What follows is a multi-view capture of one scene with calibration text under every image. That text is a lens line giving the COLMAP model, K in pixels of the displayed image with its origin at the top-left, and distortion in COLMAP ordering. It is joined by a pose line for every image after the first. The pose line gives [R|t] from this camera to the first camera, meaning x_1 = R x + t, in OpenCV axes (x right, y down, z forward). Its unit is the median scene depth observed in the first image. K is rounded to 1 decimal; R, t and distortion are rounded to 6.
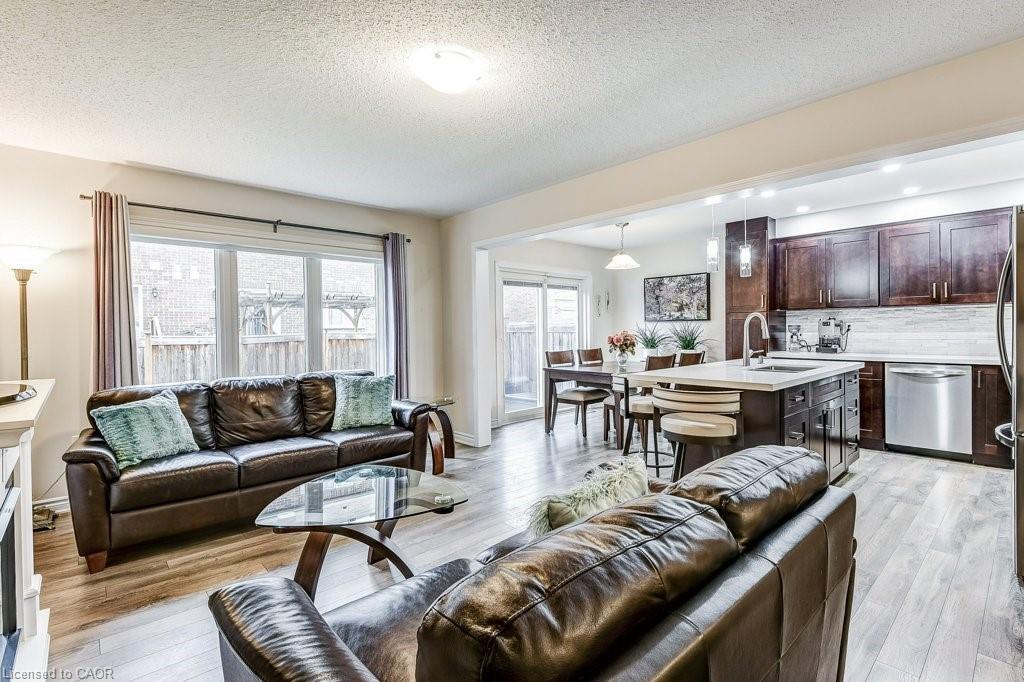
lens RADIAL K [[477.4, 0, 500.2], [0, 477.4, 334.7], [0, 0, 1]] dist [0.028362, -0.022818]
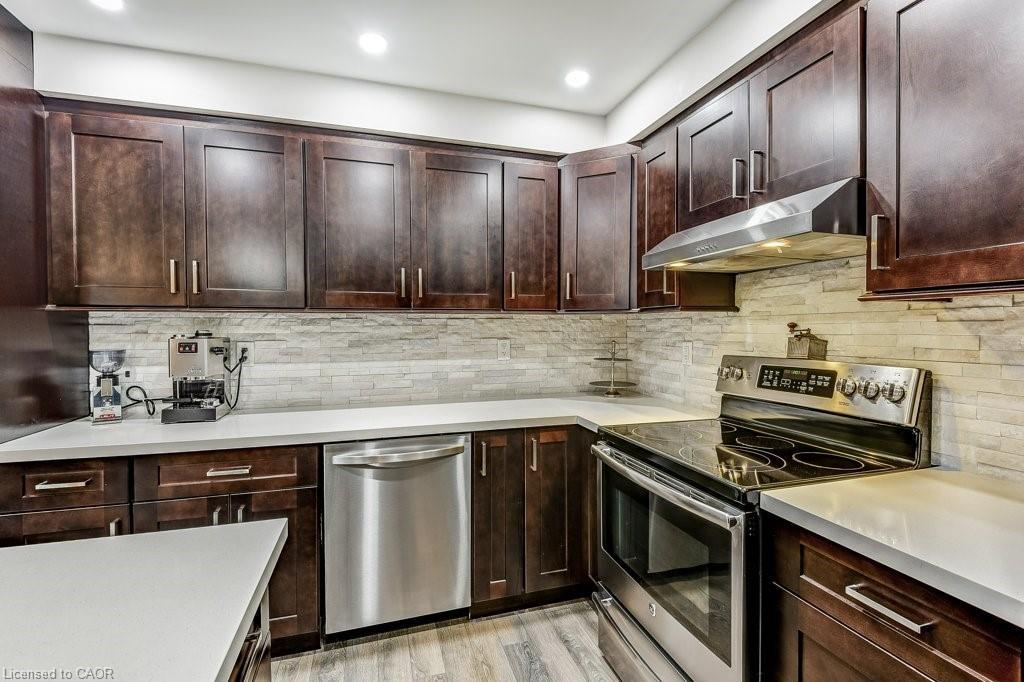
lens RADIAL K [[460.6, 0, 515.8], [0, 460.6, 336.7], [0, 0, 1]] dist [0.027820, -0.020324]
pose [[0.413039, -0.006301, 0.910691, 0.410700], [0.007372, 0.999966, 0.003576, -0.028610], [-0.910683, 0.005237, 0.413072, 0.557336]]
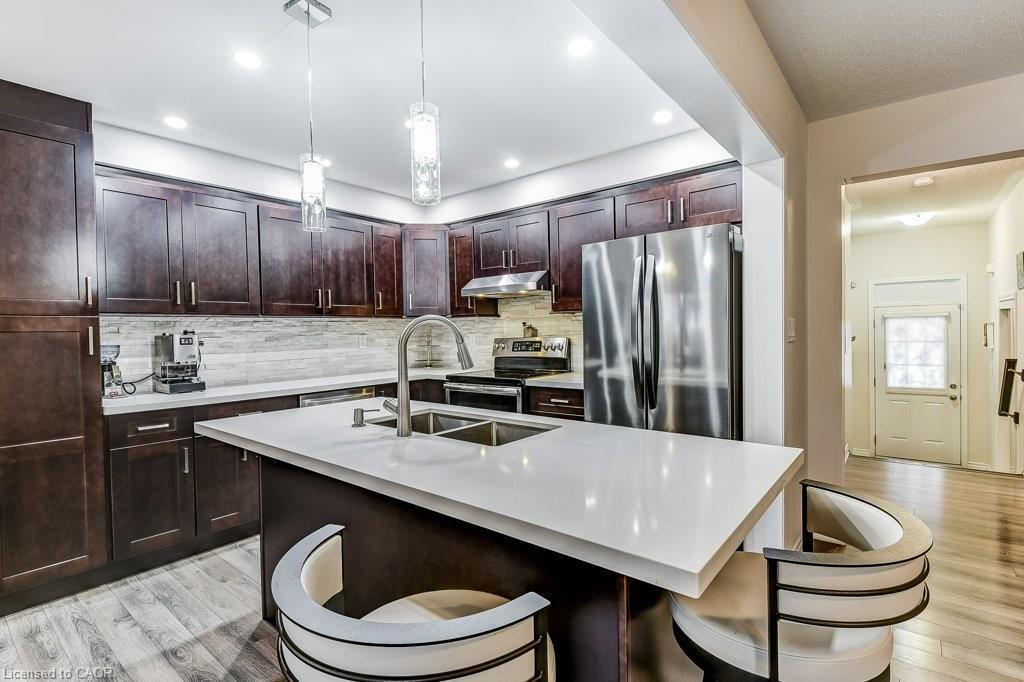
lens RADIAL K [[488.0, 0, 506.3], [0, 488.0, 341.9], [0, 0, 1]] dist [0.031542, -0.024953]
pose [[-0.157065, -0.008269, 0.987554, 0.037523], [0.032485, 0.999381, 0.013535, -0.016157], [-0.987054, 0.034207, -0.156700, 0.662413]]
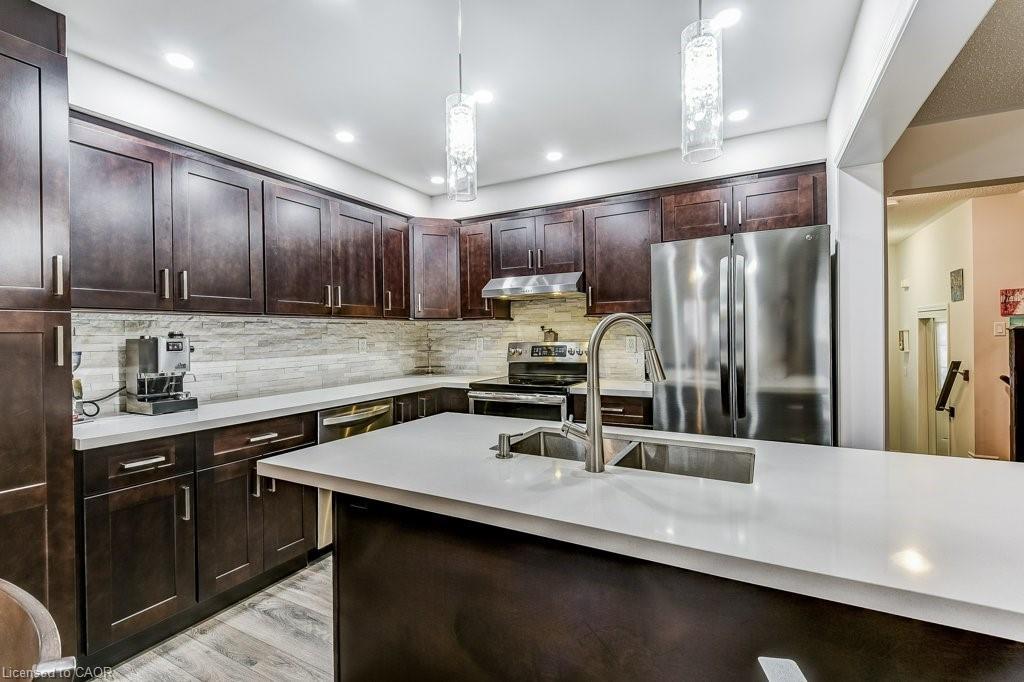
lens RADIAL K [[460.6, 0, 515.8], [0, 460.6, 336.7], [0, 0, 1]] dist [0.027820, -0.020324]
pose [[-0.348582, 0.011465, 0.937208, 0.153979], [0.029859, 0.999553, -0.001122, -0.020026], [-0.936803, 0.027593, -0.348768, 0.789890]]
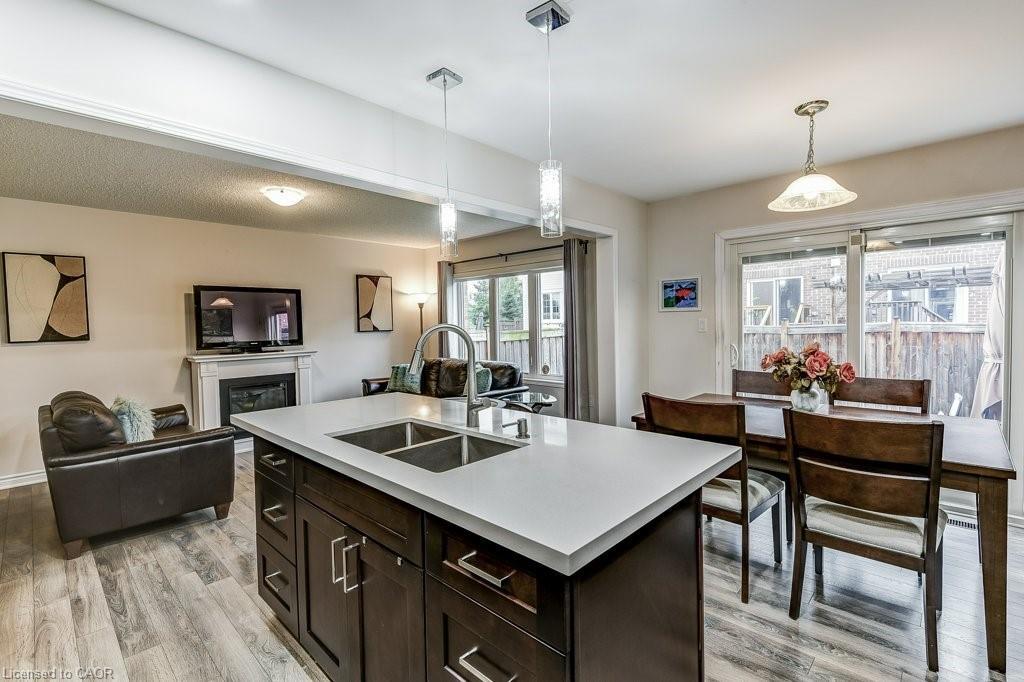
lens RADIAL K [[460.6, 0, 515.8], [0, 460.6, 336.7], [0, 0, 1]] dist [0.027820, -0.020324]
pose [[0.089285, 0.041131, -0.995156, 0.685235], [0.005729, 0.999109, 0.041808, -0.034627], [0.995990, -0.009434, 0.088970, 0.682308]]
